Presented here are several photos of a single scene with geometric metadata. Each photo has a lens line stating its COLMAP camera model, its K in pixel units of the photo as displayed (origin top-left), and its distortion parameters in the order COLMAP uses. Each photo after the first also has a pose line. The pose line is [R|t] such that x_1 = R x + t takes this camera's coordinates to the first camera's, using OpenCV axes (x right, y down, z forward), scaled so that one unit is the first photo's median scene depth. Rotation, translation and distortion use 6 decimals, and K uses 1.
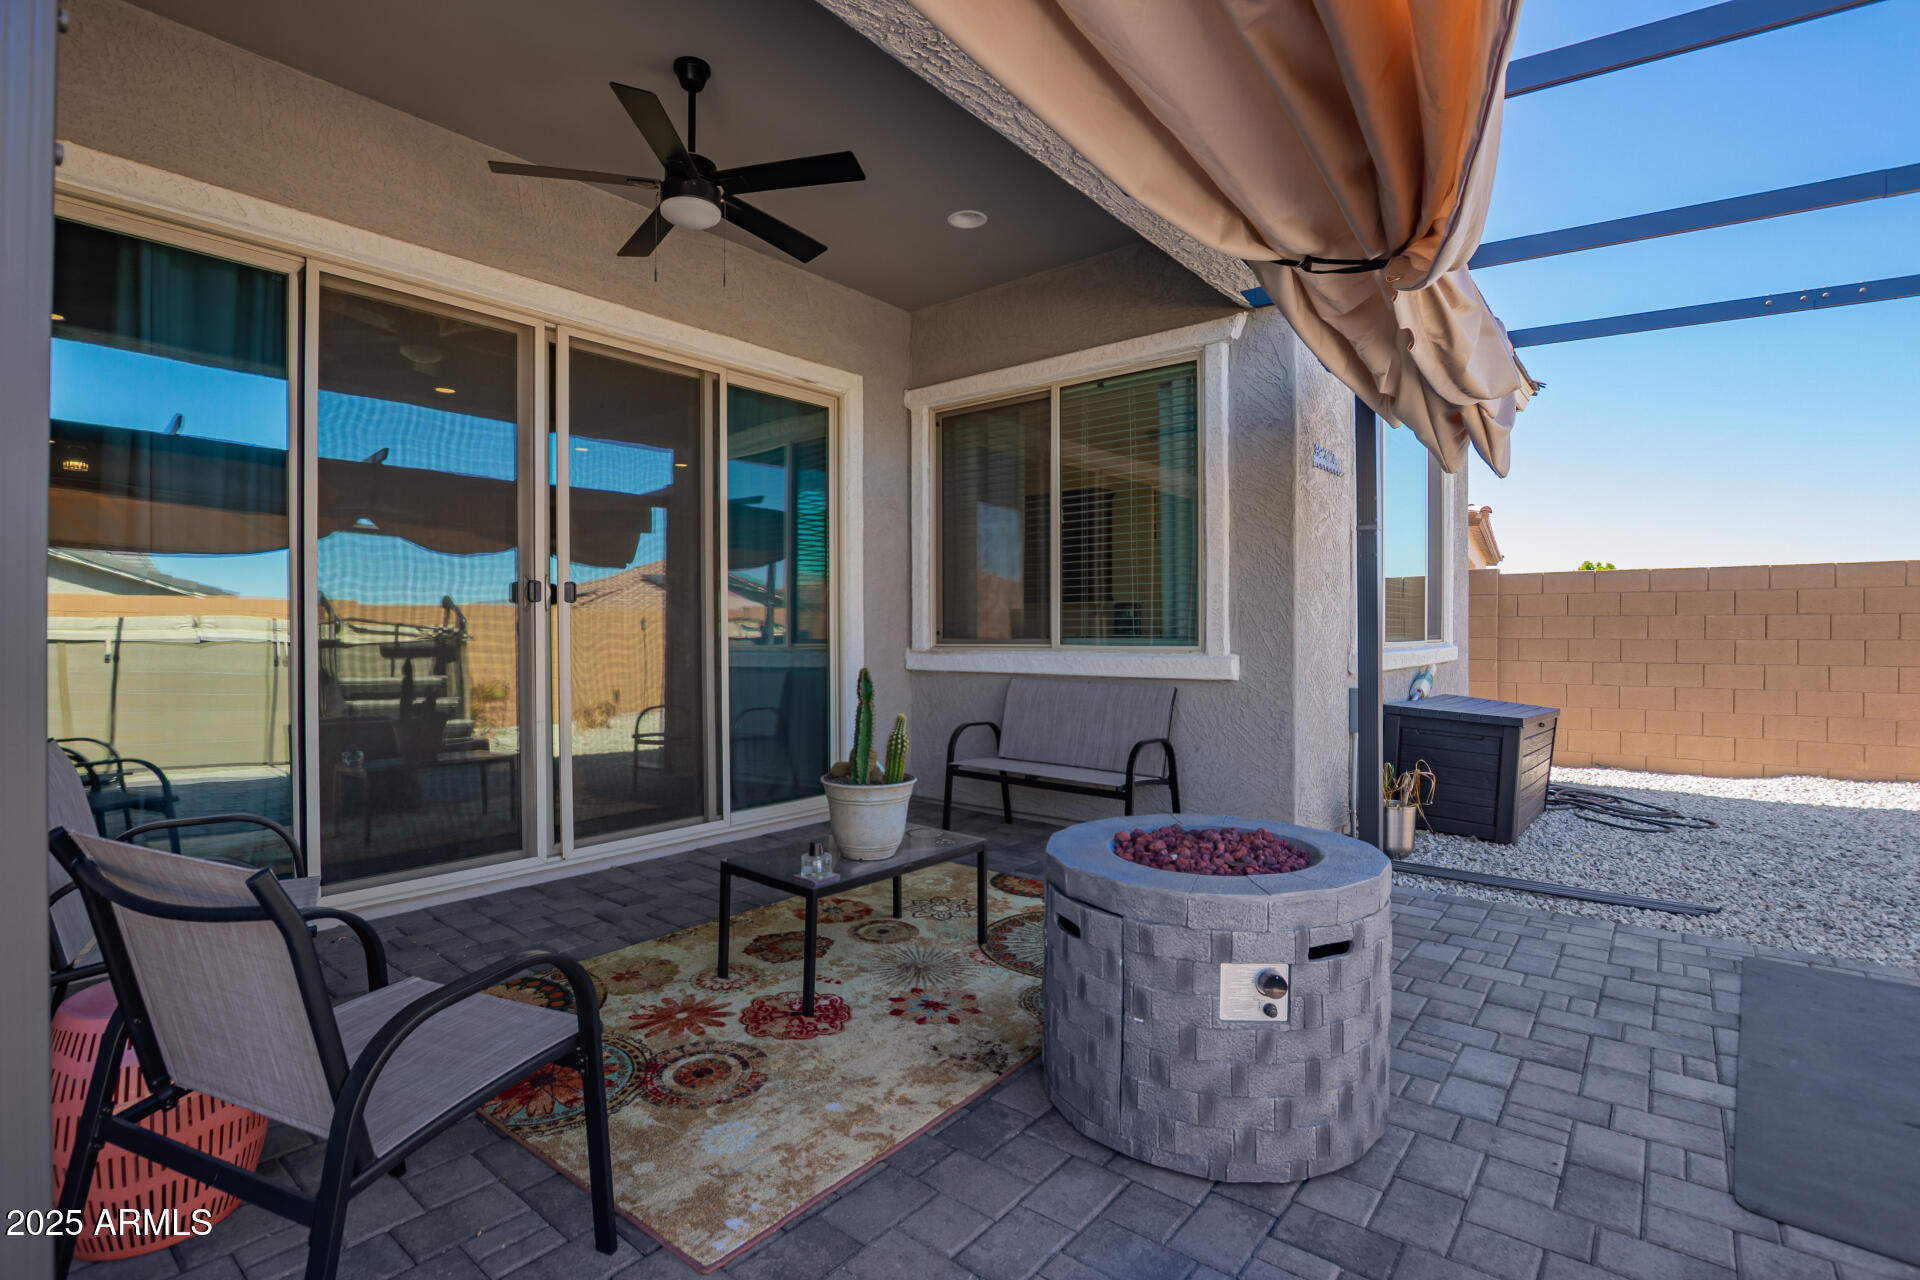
lens RADIAL K [[904.0, 0, 959.8], [0, 904.0, 635.0], [0, 0, 1]] dist [0.012400, -0.004205]
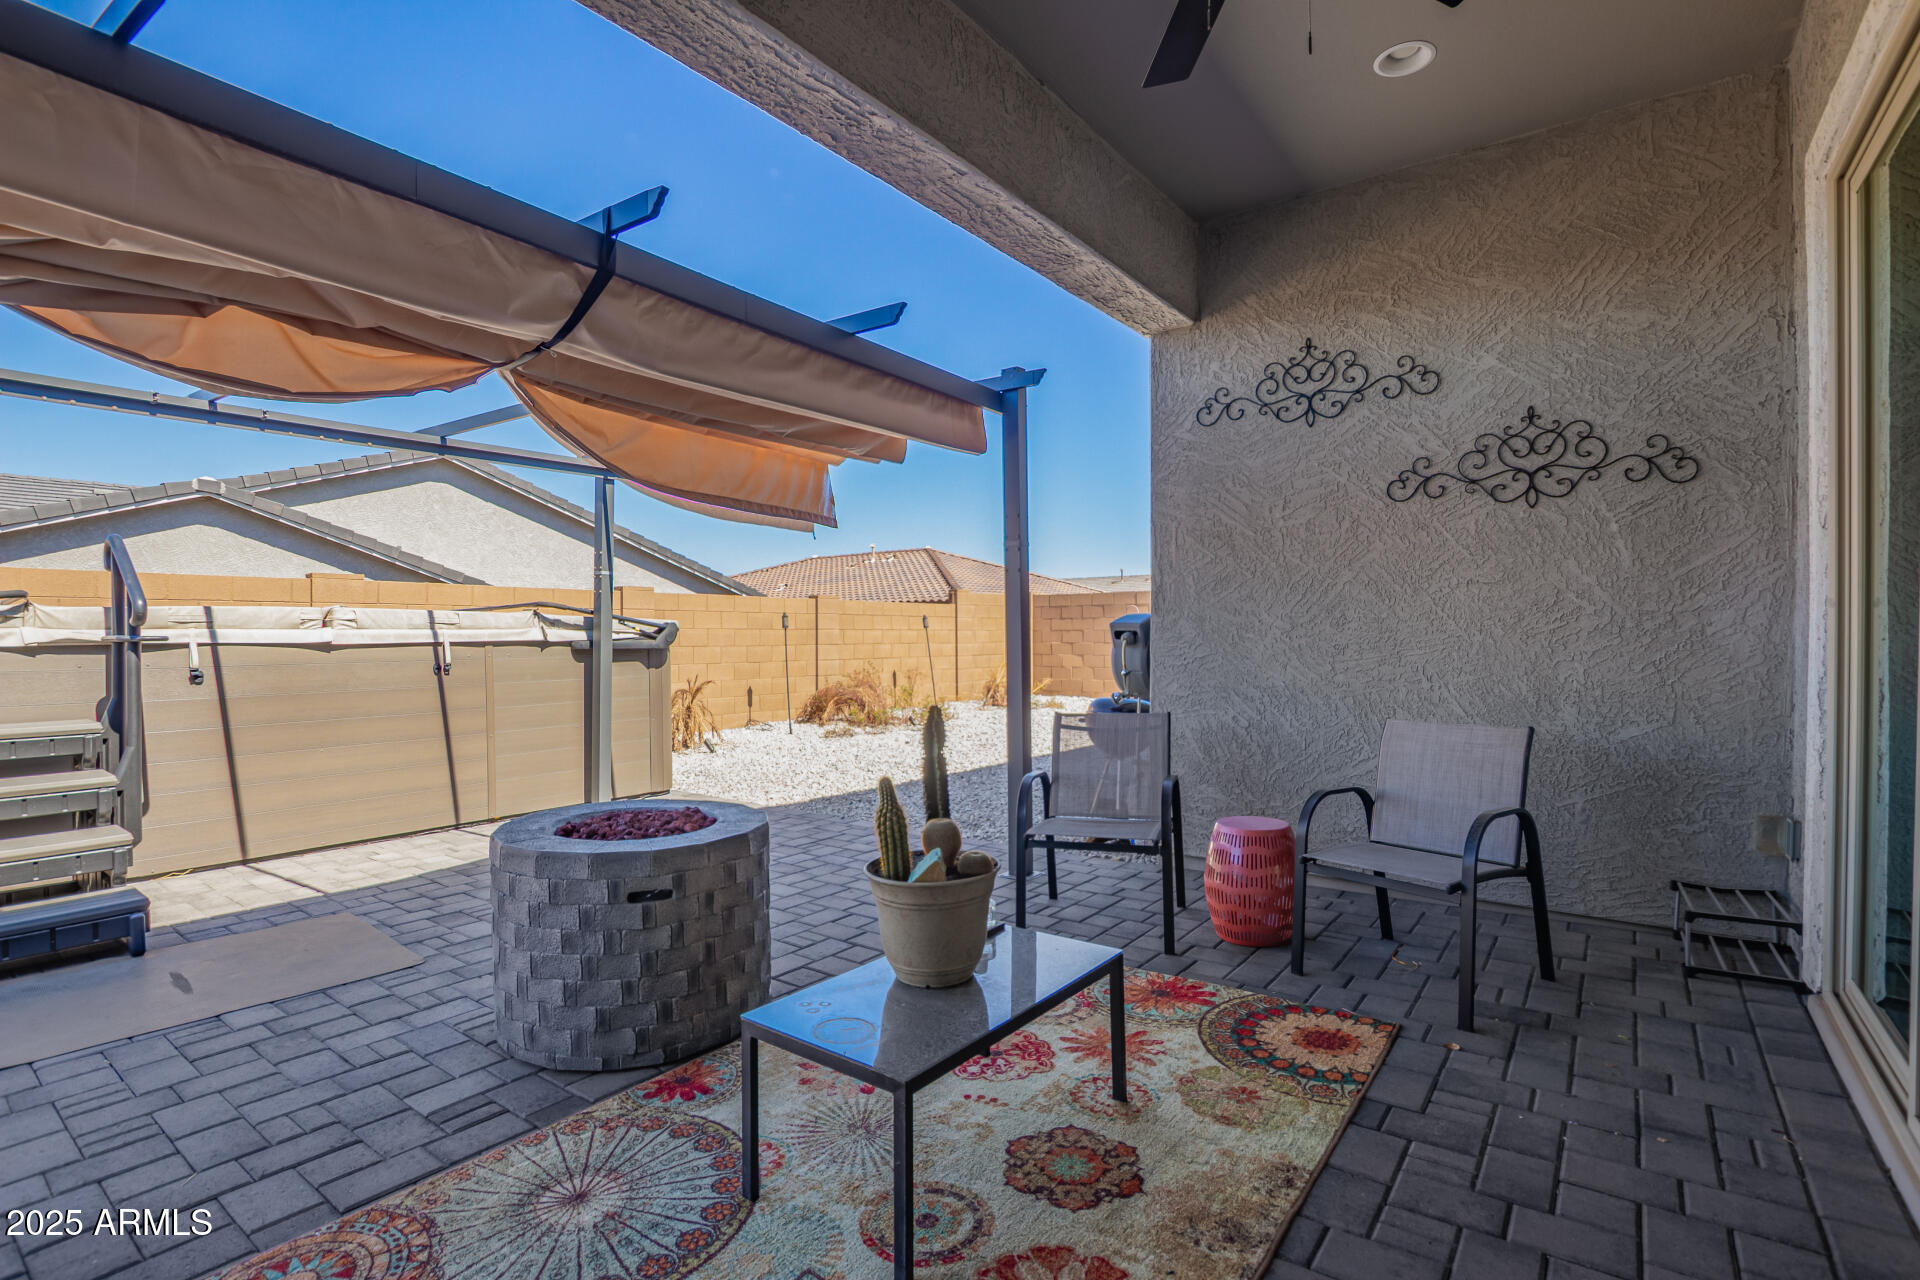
lens RADIAL K [[904.0, 0, 959.3], [0, 904.0, 640.3], [0, 0, 1]] dist [0.012400, -0.004205]
pose [[-0.999425, 0.004497, -0.033615, -0.110071], [0.004384, 0.999985, 0.003432, -0.016816], [0.033630, 0.003283, -0.999429, 1.916513]]
